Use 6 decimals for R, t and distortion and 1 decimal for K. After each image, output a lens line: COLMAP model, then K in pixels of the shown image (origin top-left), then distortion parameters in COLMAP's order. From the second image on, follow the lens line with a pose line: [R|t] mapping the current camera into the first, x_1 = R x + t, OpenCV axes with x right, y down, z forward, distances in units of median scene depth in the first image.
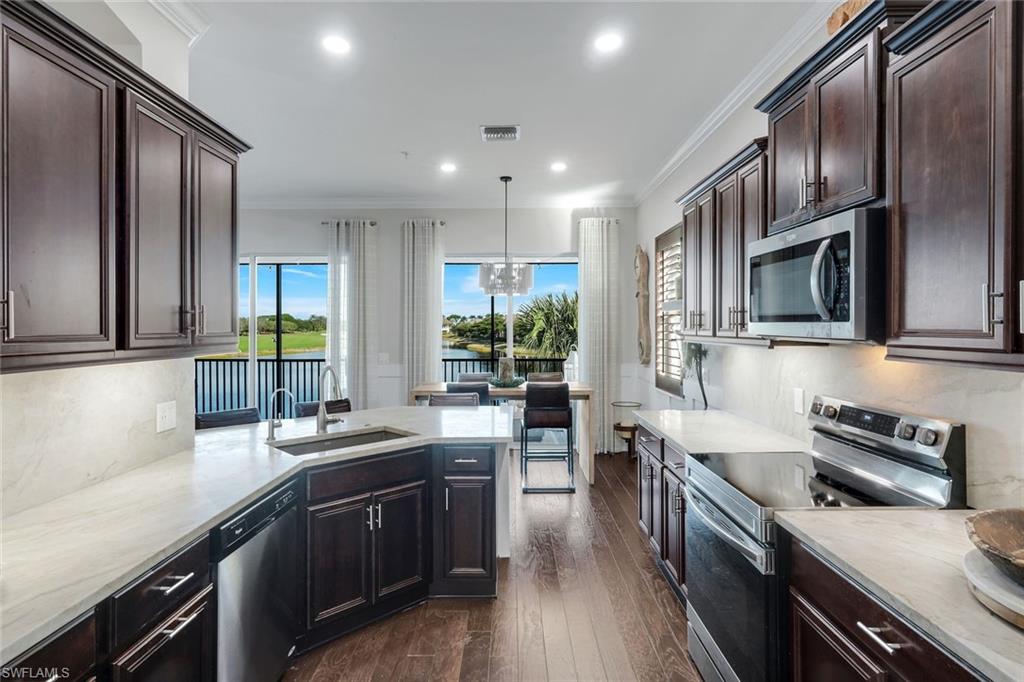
lens RADIAL K [[537.5, 0, 512.6], [0, 537.5, 329.9], [0, 0, 1]] dist [0.001215, 0.000311]
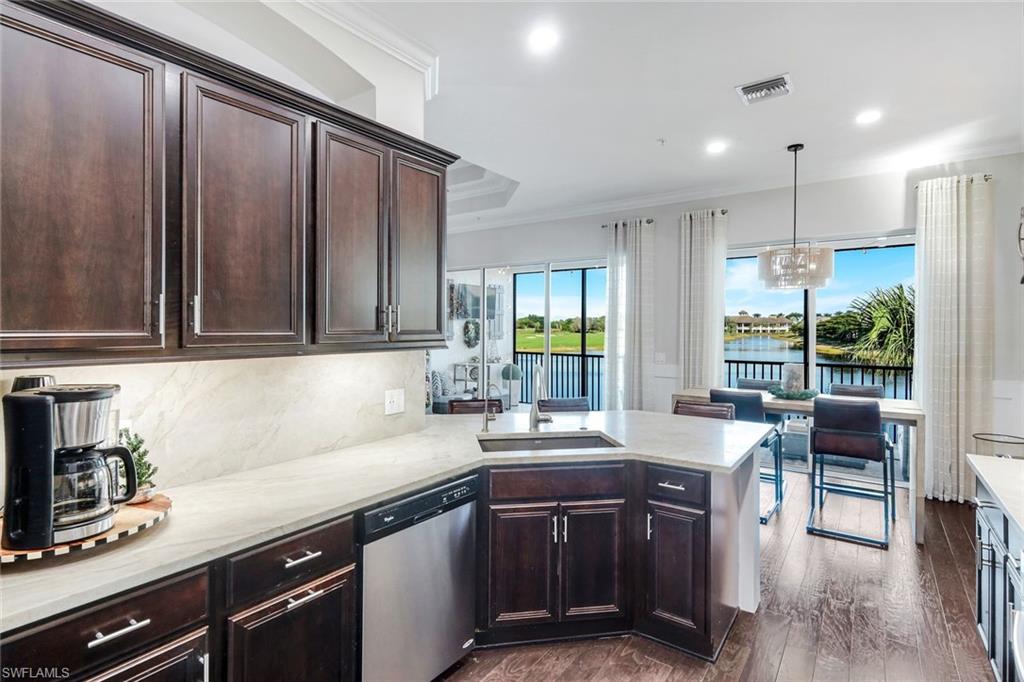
lens RADIAL K [[504.5, 0, 508.6], [0, 504.5, 328.3], [0, 0, 1]] dist [-0.001757, -0.000301]
pose [[0.810390, 0.006587, -0.585854, 0.163560], [-0.006830, 0.999975, 0.001795, -0.001426], [0.585851, 0.002546, 0.810415, 0.214327]]
